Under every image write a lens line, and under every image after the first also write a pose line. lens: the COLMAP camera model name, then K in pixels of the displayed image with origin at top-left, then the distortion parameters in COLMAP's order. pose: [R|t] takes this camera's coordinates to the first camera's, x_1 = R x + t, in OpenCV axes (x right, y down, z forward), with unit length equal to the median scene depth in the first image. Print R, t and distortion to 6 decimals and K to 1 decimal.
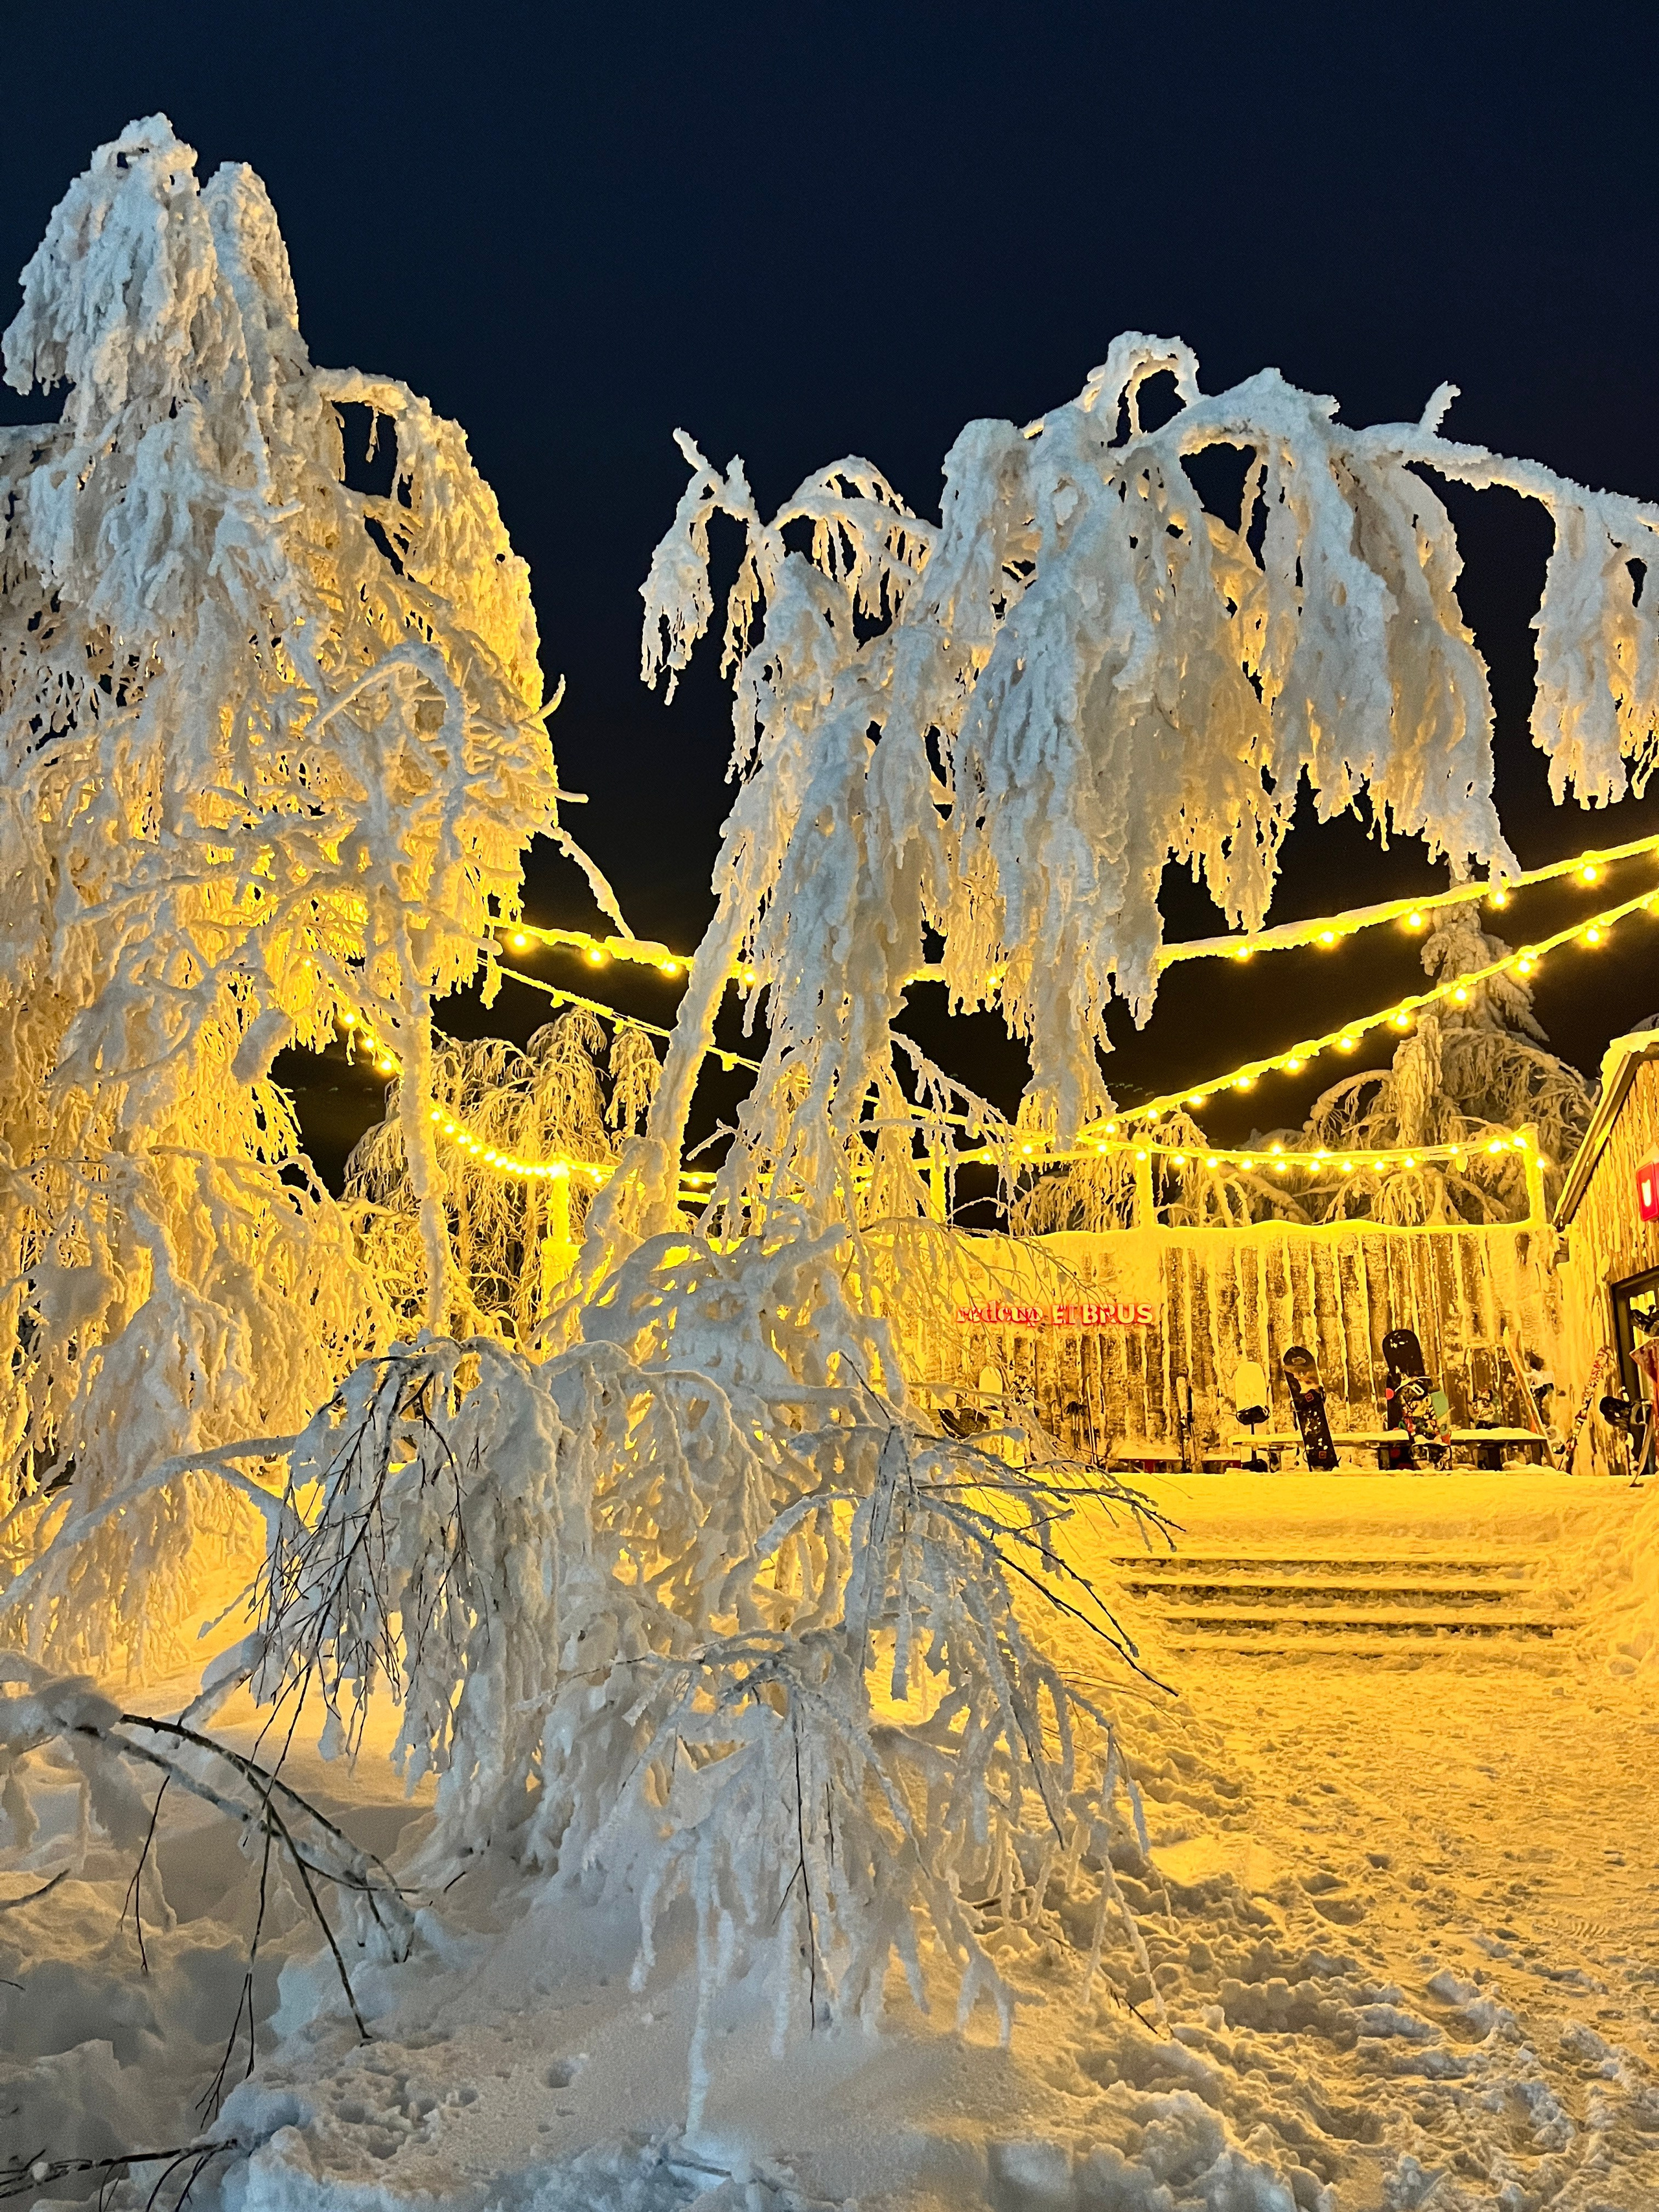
lens RADIAL K [[1648.8, 0, 810.3], [0, 1648.8, 1113.9], [0, 0, 1]] dist [0.053004, -0.016866]
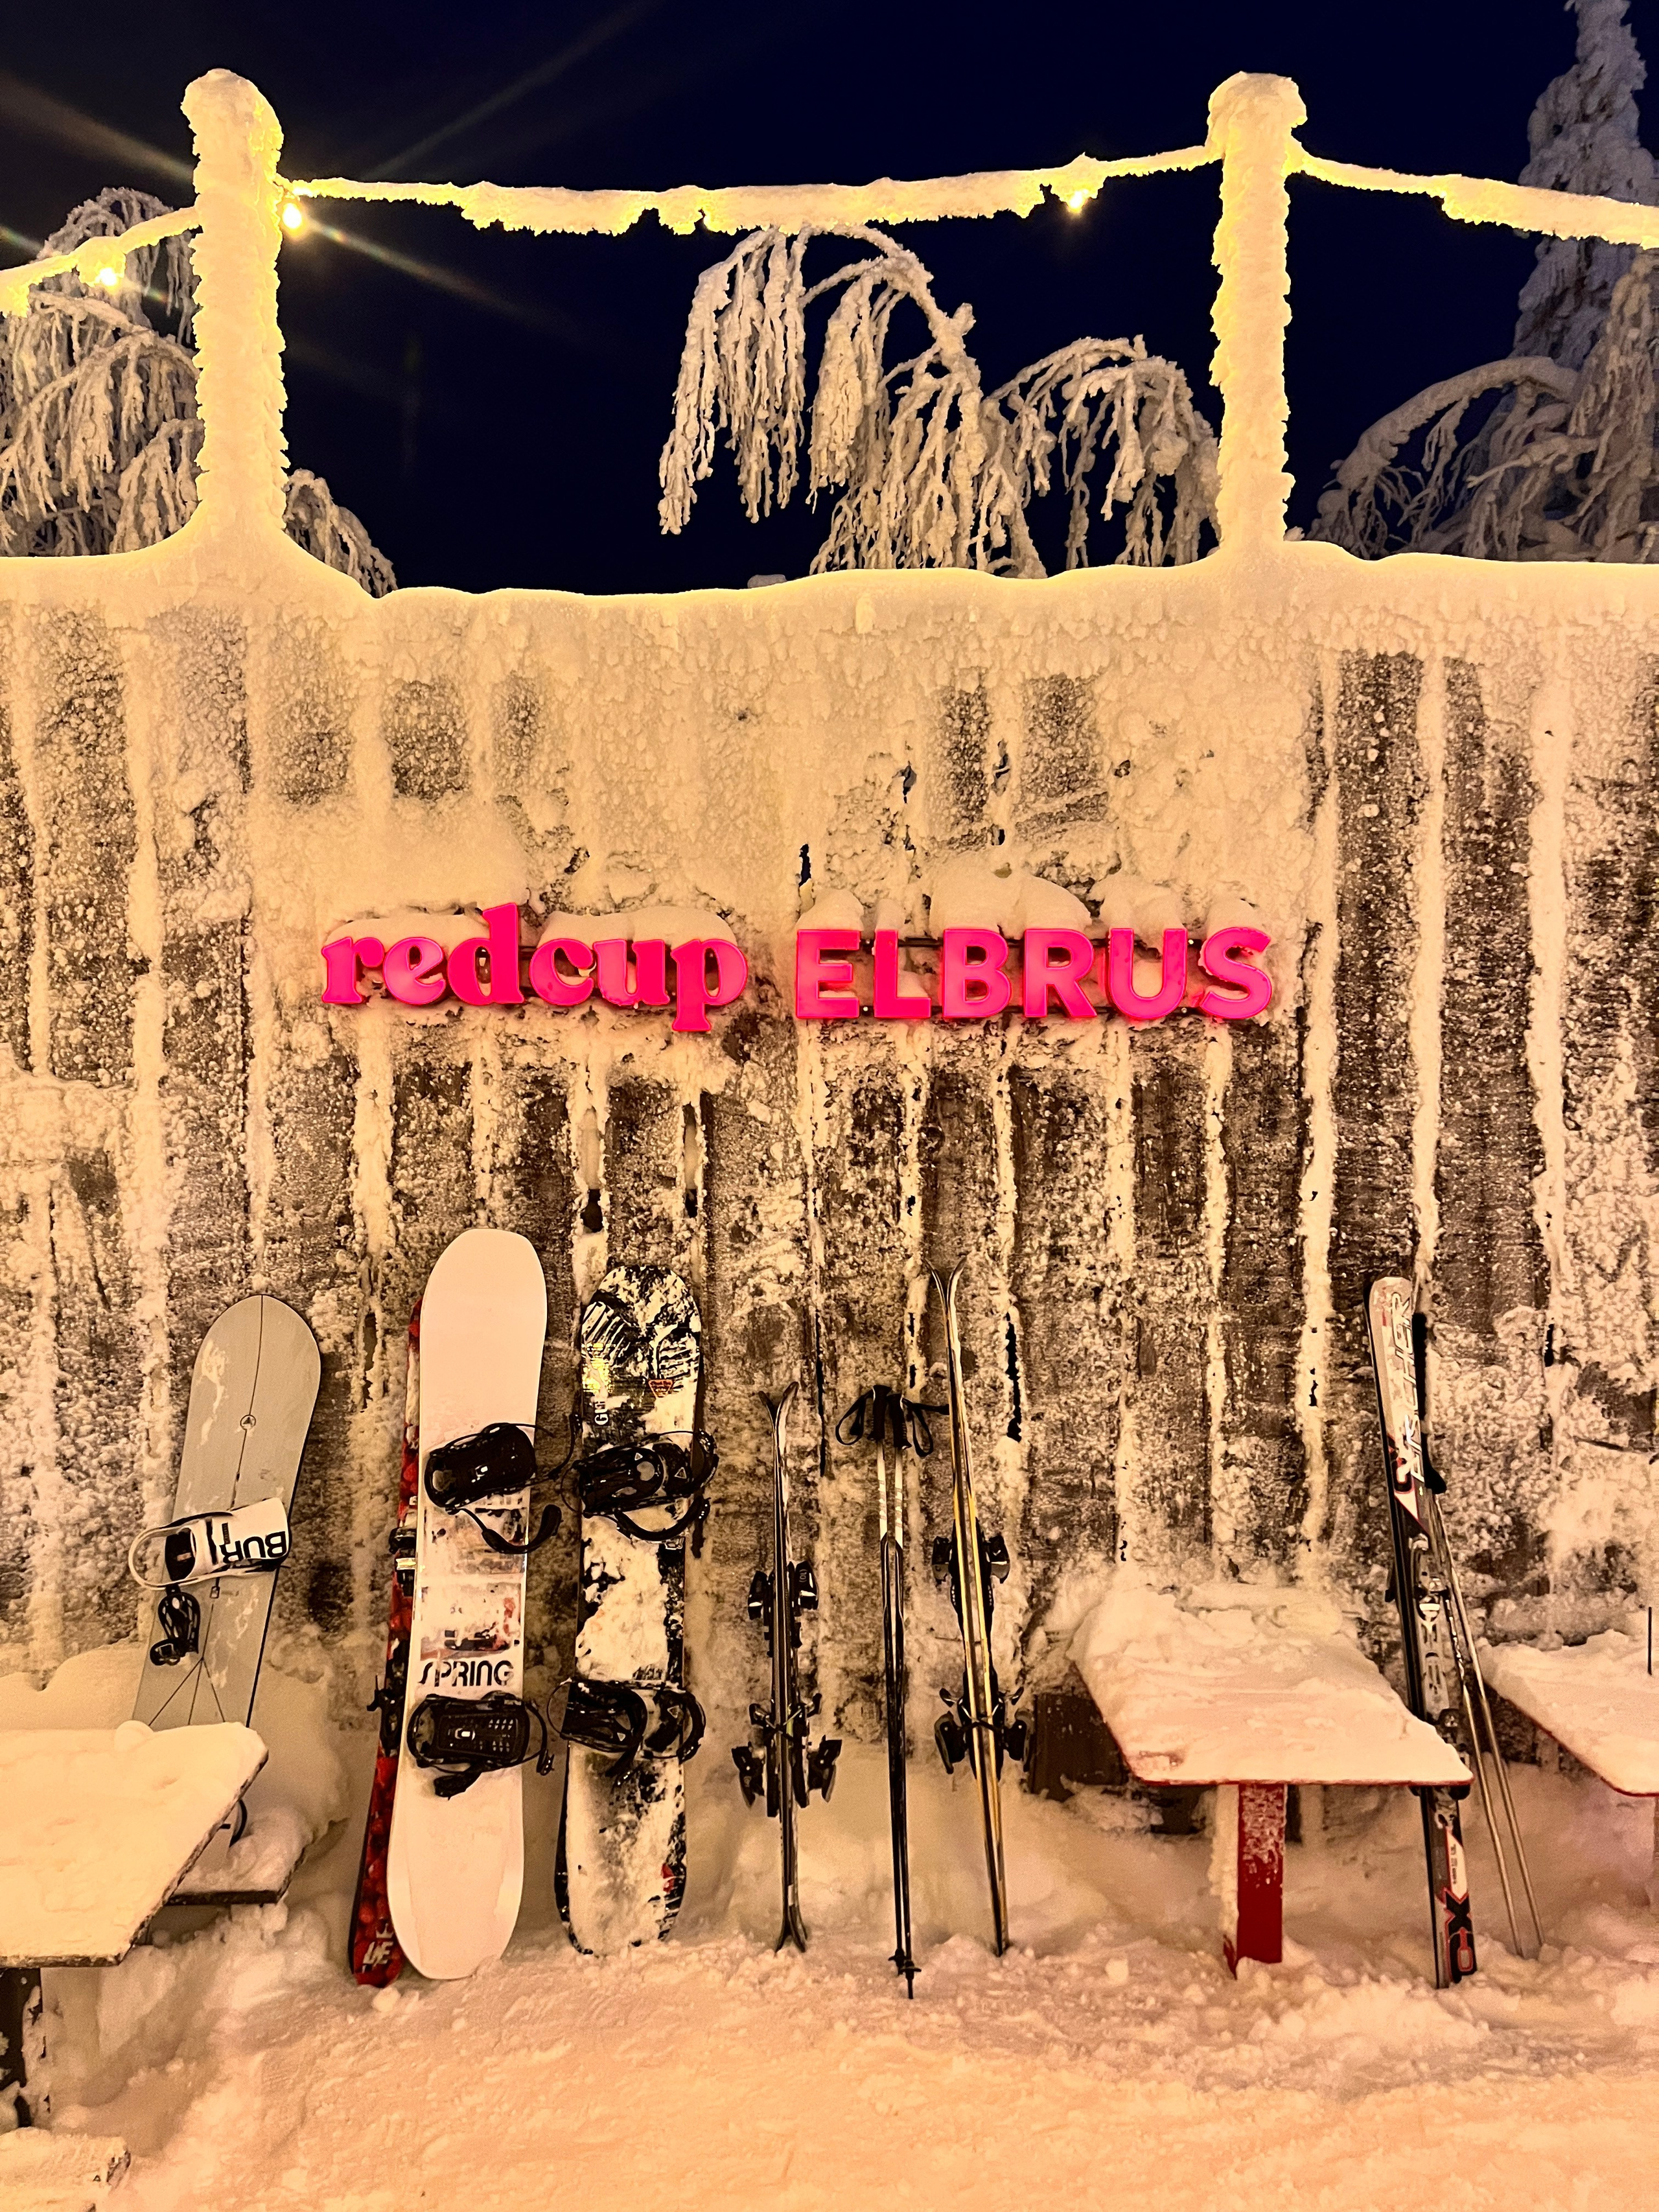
lens RADIAL K [[1648.8, 0, 817.6], [0, 1648.8, 1113.8], [0, 0, 1]] dist [0.053004, -0.016866]
pose [[0.982736, -0.012723, 0.184578, 0.113124], [-0.034634, 0.967347, 0.251079, 0.088086], [-0.181745, -0.253137, 0.950205, 0.813266]]
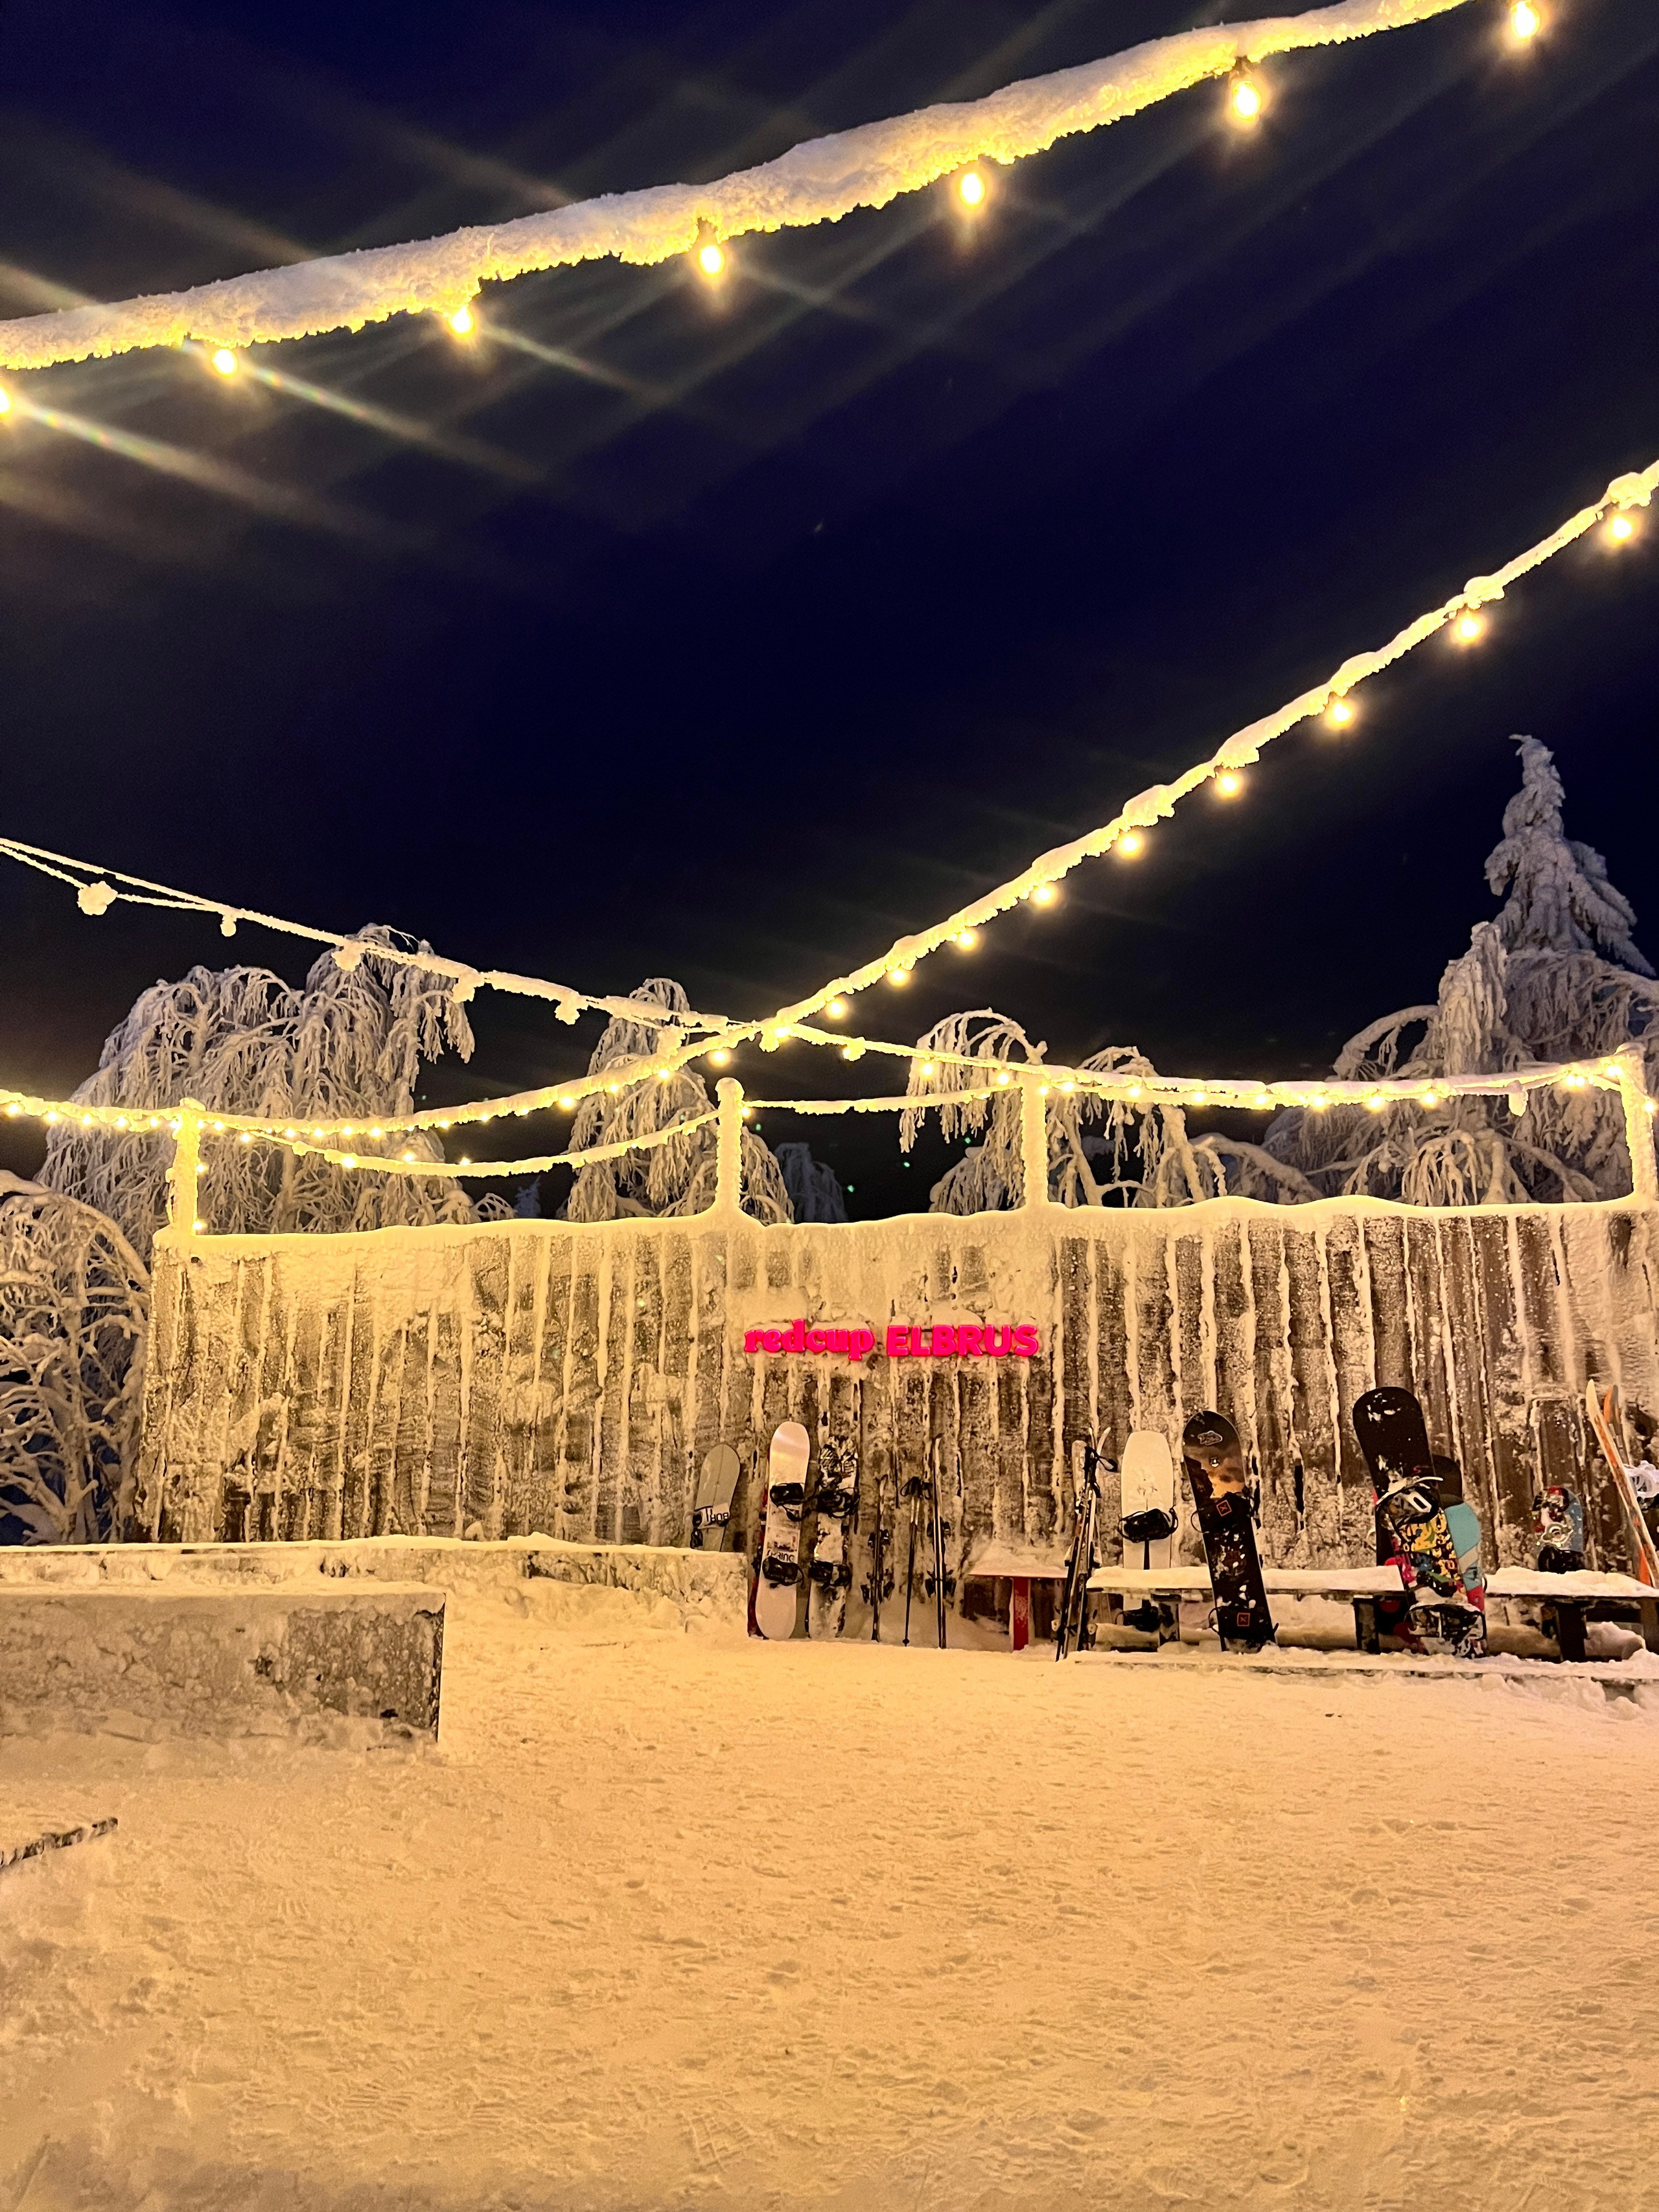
lens RADIAL K [[1648.8, 0, 832.0], [0, 1648.8, 1088.0], [0, 0, 1]] dist [0.053004, -0.016866]
pose [[0.999296, -0.000556, -0.037513, 0.151489], [-0.000078, 0.999857, -0.016916, 0.033375], [0.037517, 0.016908, 0.999153, 0.353166]]
